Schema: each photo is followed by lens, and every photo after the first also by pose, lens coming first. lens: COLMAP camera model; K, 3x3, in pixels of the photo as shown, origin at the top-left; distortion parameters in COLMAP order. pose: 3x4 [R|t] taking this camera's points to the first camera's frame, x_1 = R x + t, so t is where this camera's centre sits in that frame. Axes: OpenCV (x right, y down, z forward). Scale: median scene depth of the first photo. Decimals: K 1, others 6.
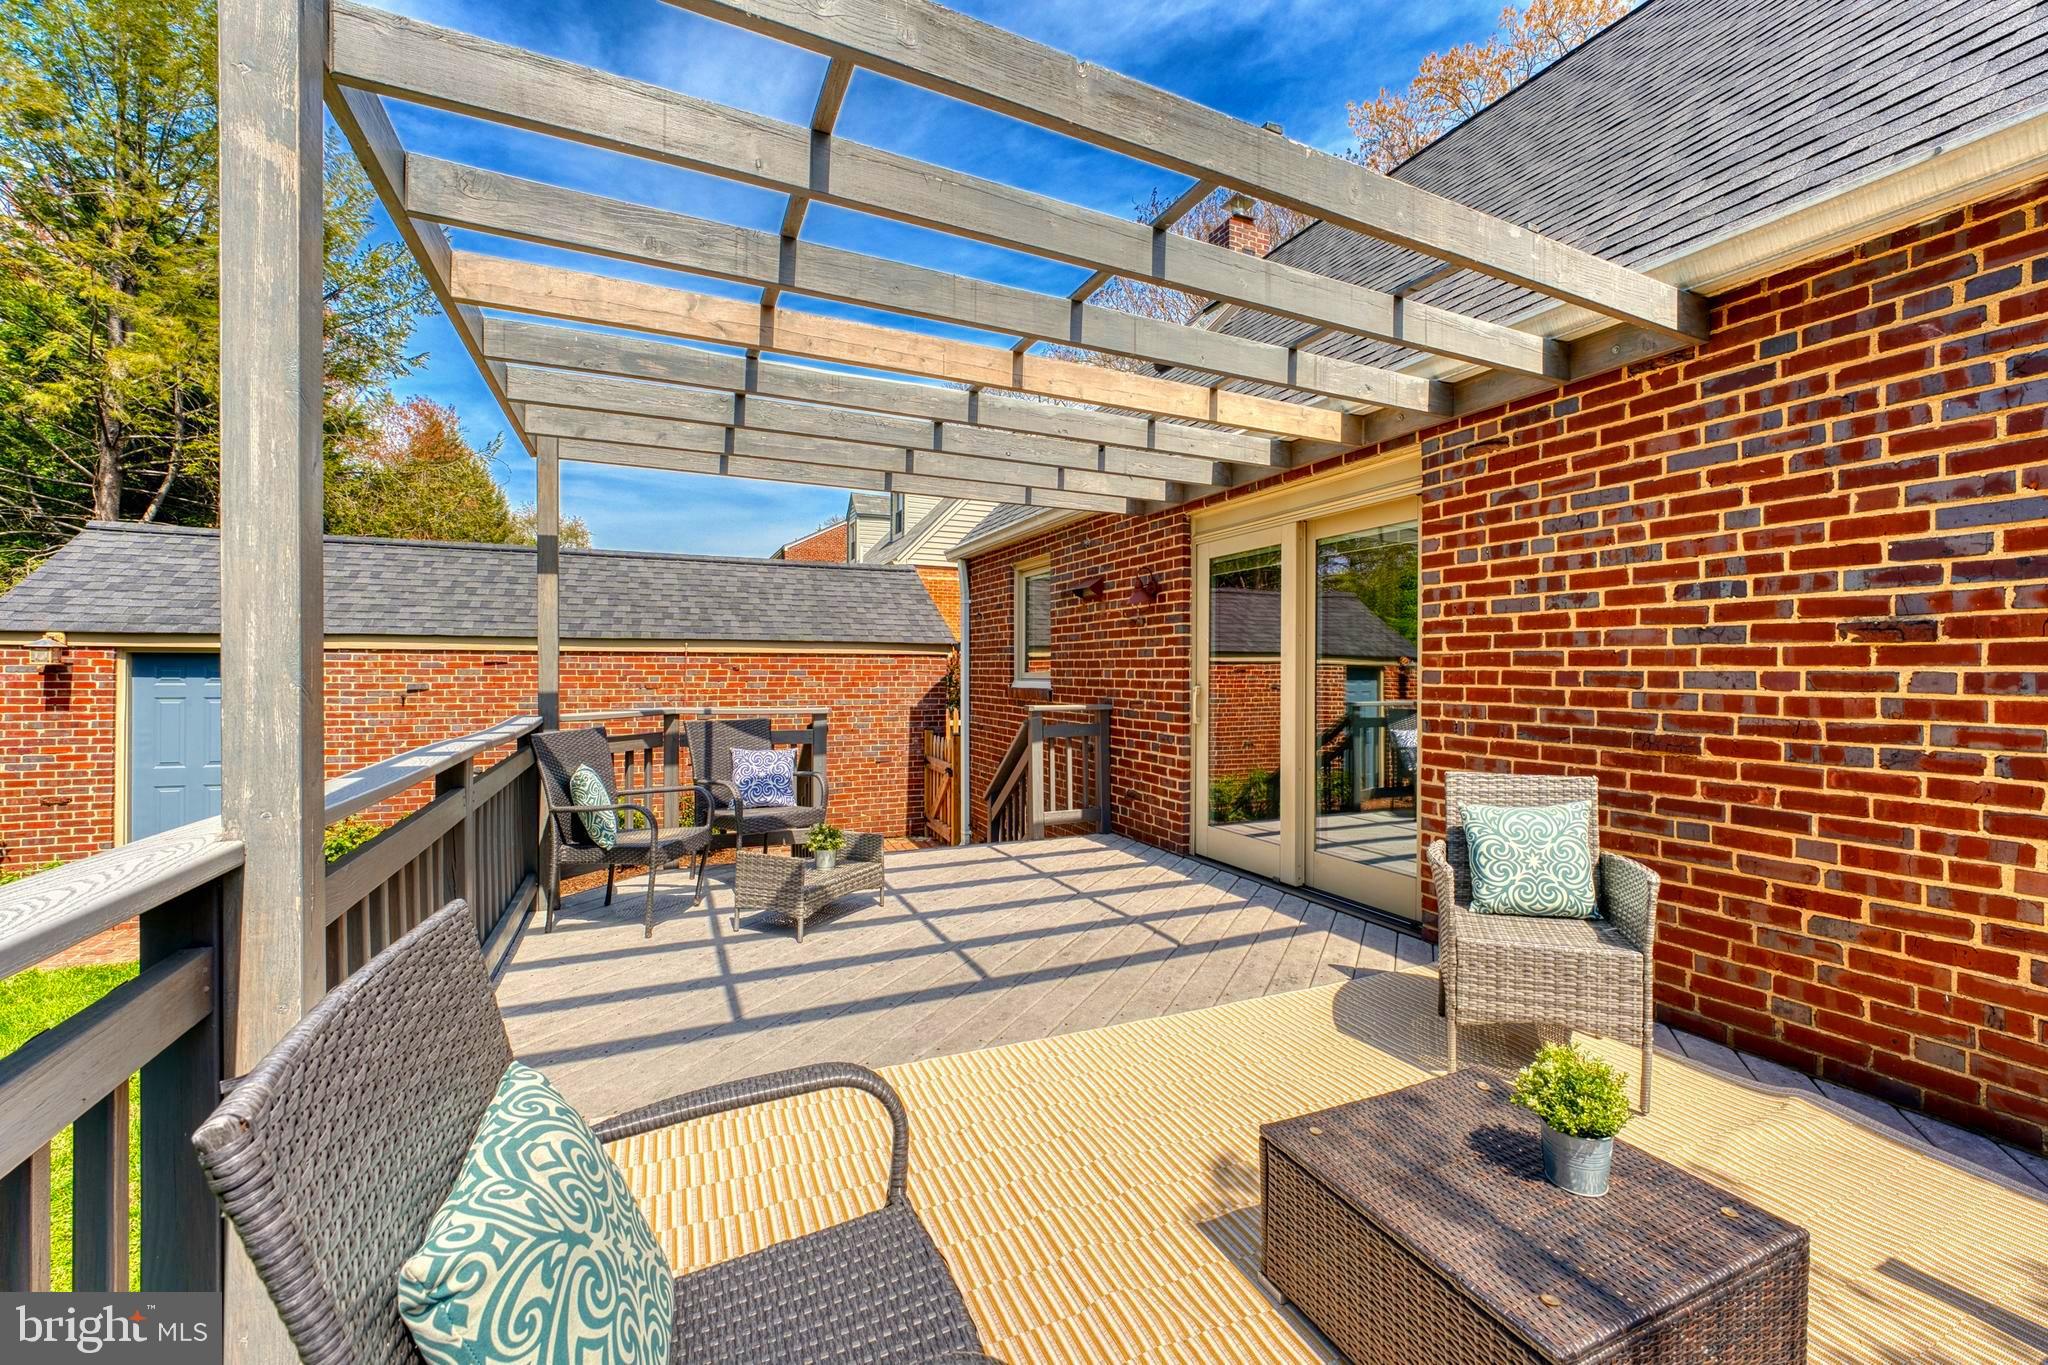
lens RADIAL K [[821.7, 0, 1039.9], [0, 821.7, 670.6], [0, 0, 1]] dist [-0.005232, 0.000514]
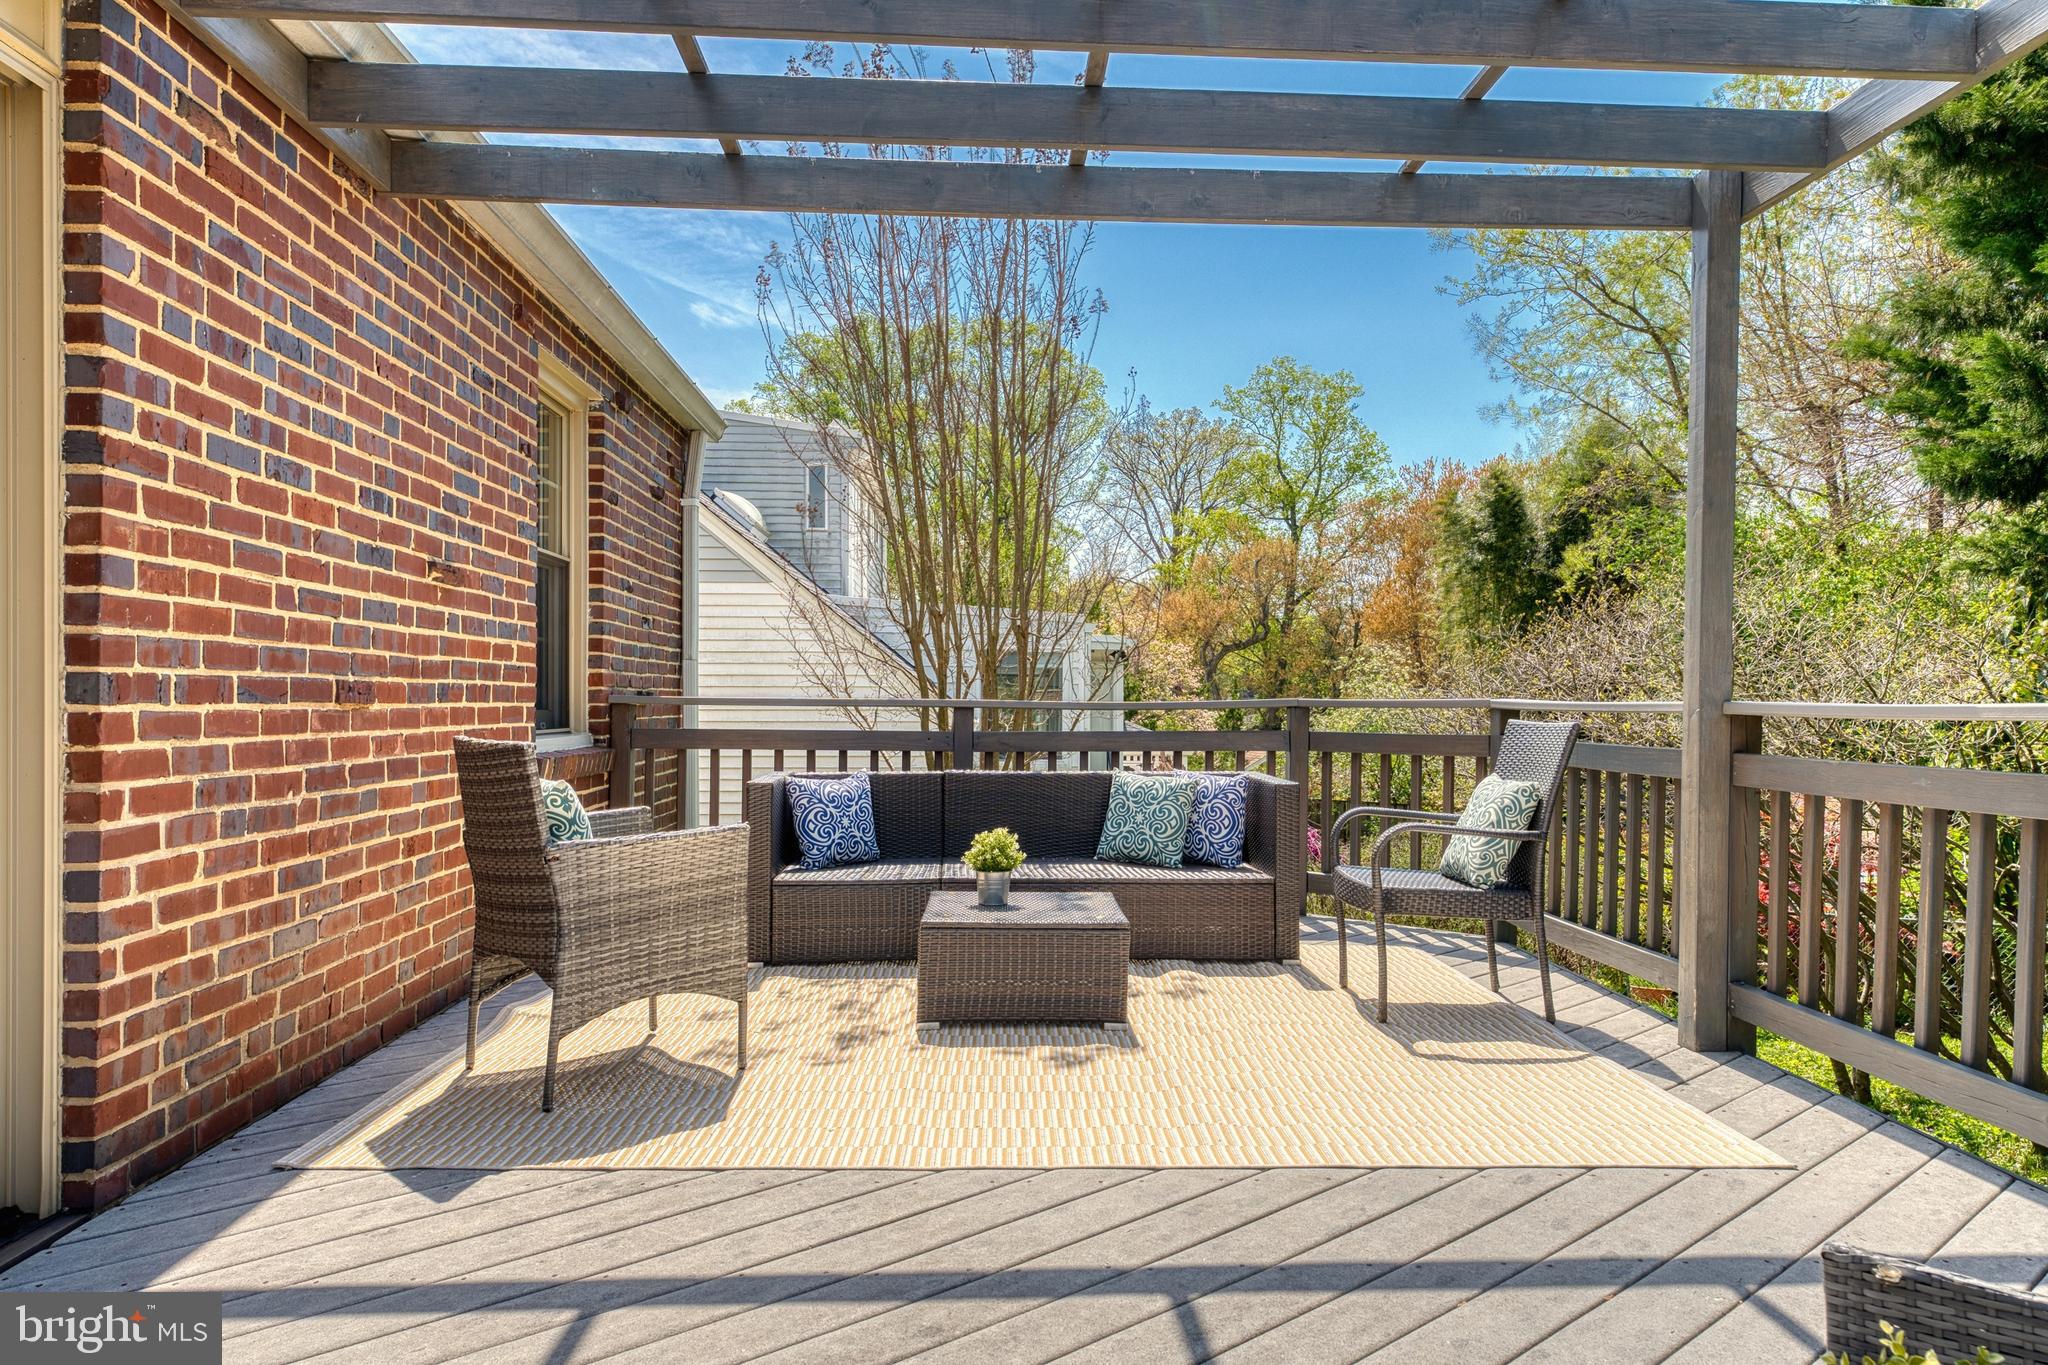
lens RADIAL K [[1326.8, 0, 1023.1], [0, 1326.8, 694.7], [0, 0, 1]] dist [0.035127, -0.009838]
pose [[-0.918357, -0.009451, 0.395641, -0.133387], [-0.011423, 0.999931, -0.002630, 0.040265], [-0.395589, -0.006935, -0.918401, 0.869177]]
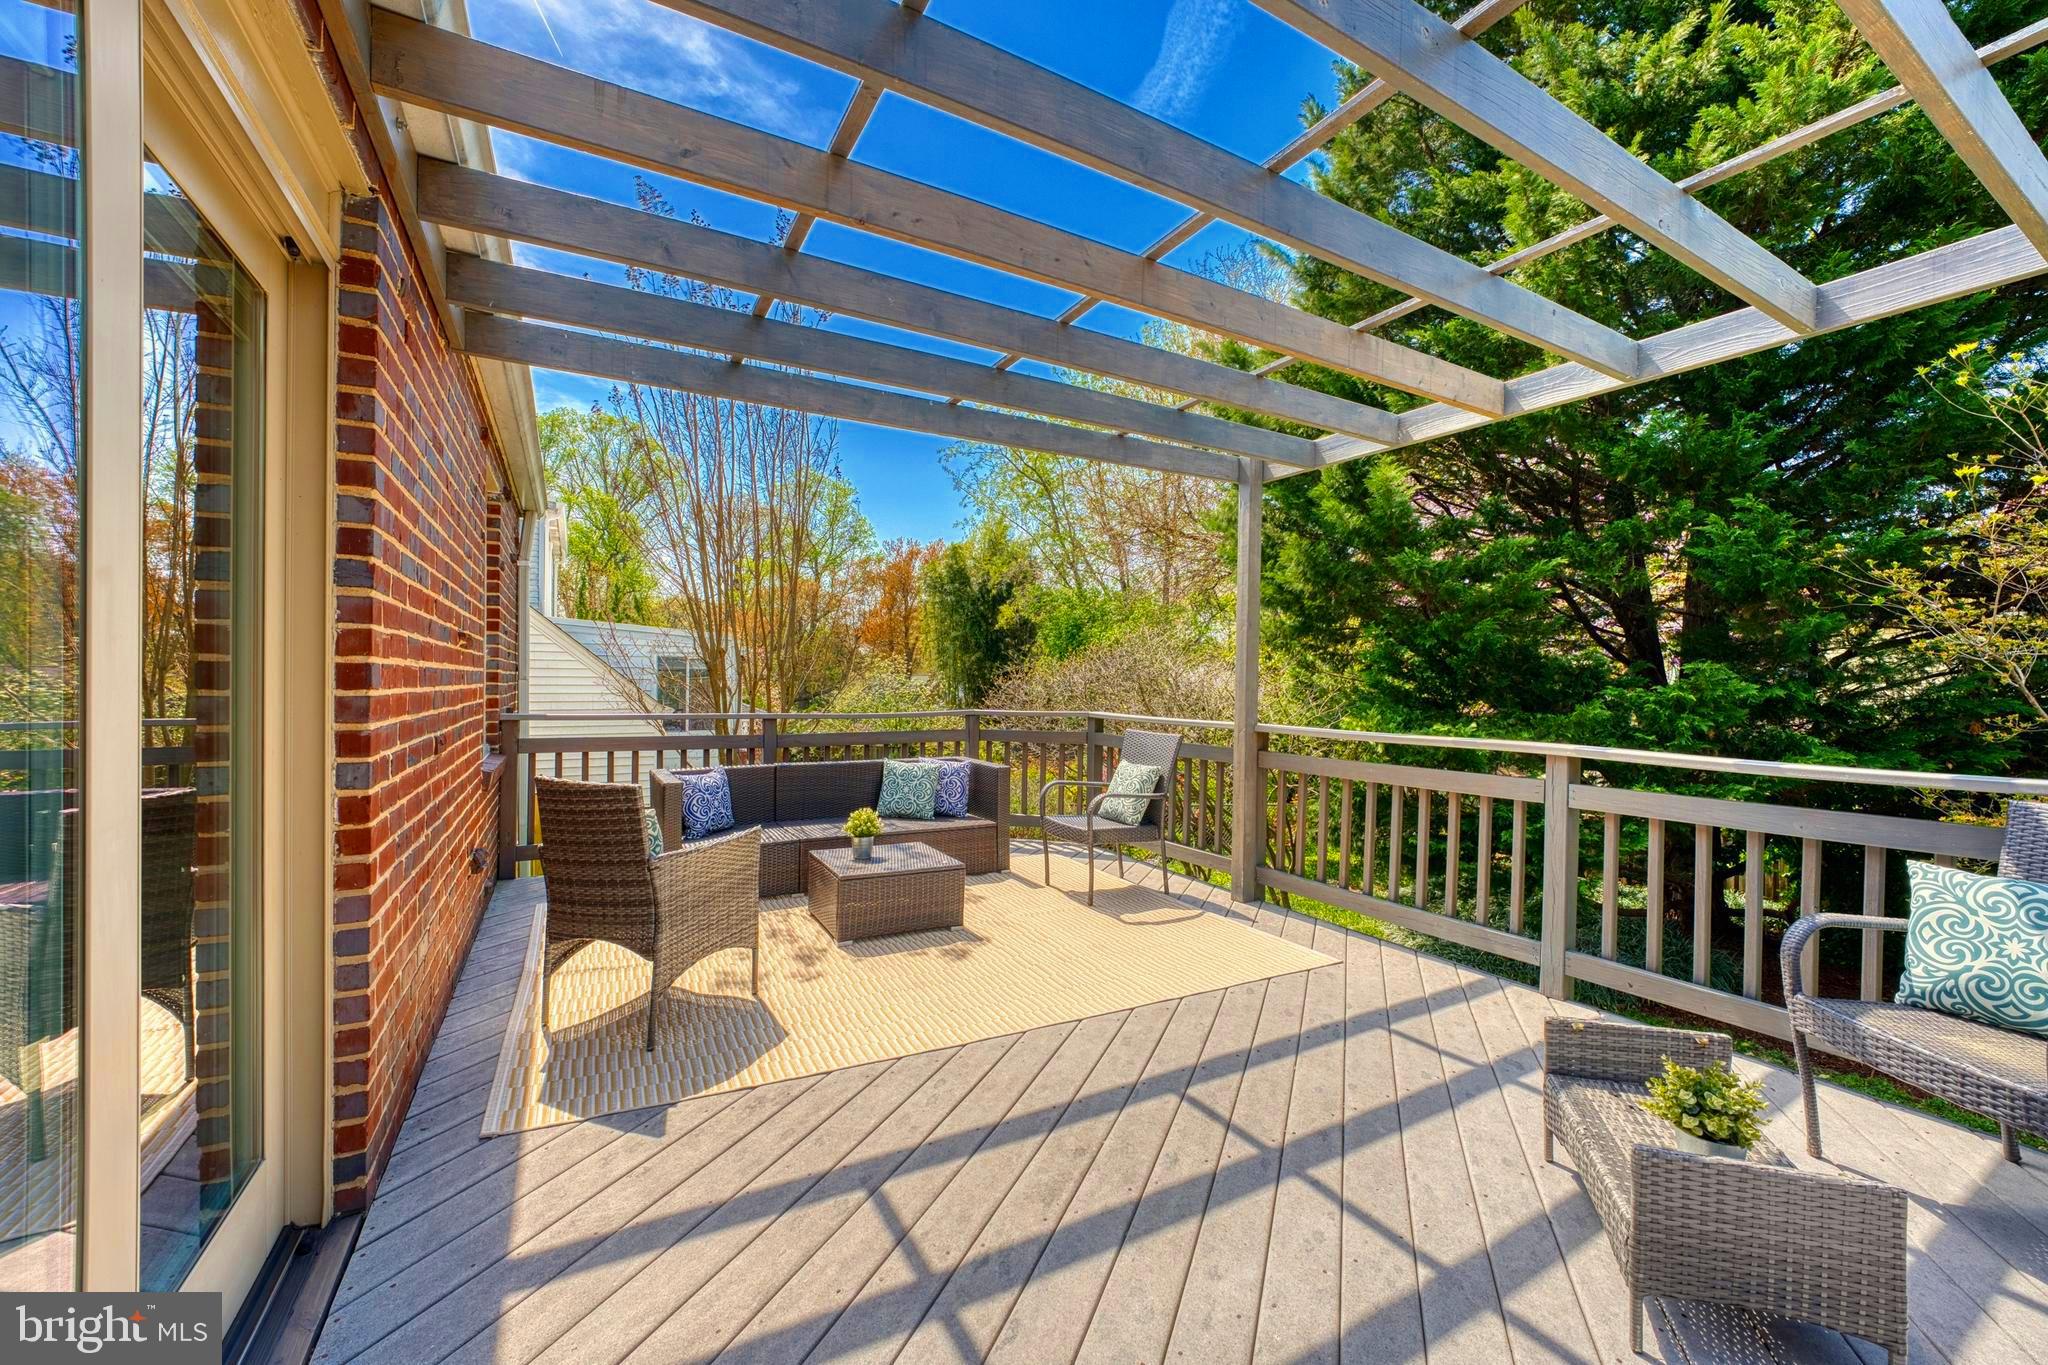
lens RADIAL K [[821.7, 0, 1018.2], [0, 821.7, 678.4], [0, 0, 1]] dist [-0.005232, 0.000514]
pose [[-0.998736, -0.015277, -0.047877, 0.064104], [-0.015048, 0.999874, -0.005149, 0.003357], [0.047950, -0.004422, -0.998840, 0.913286]]
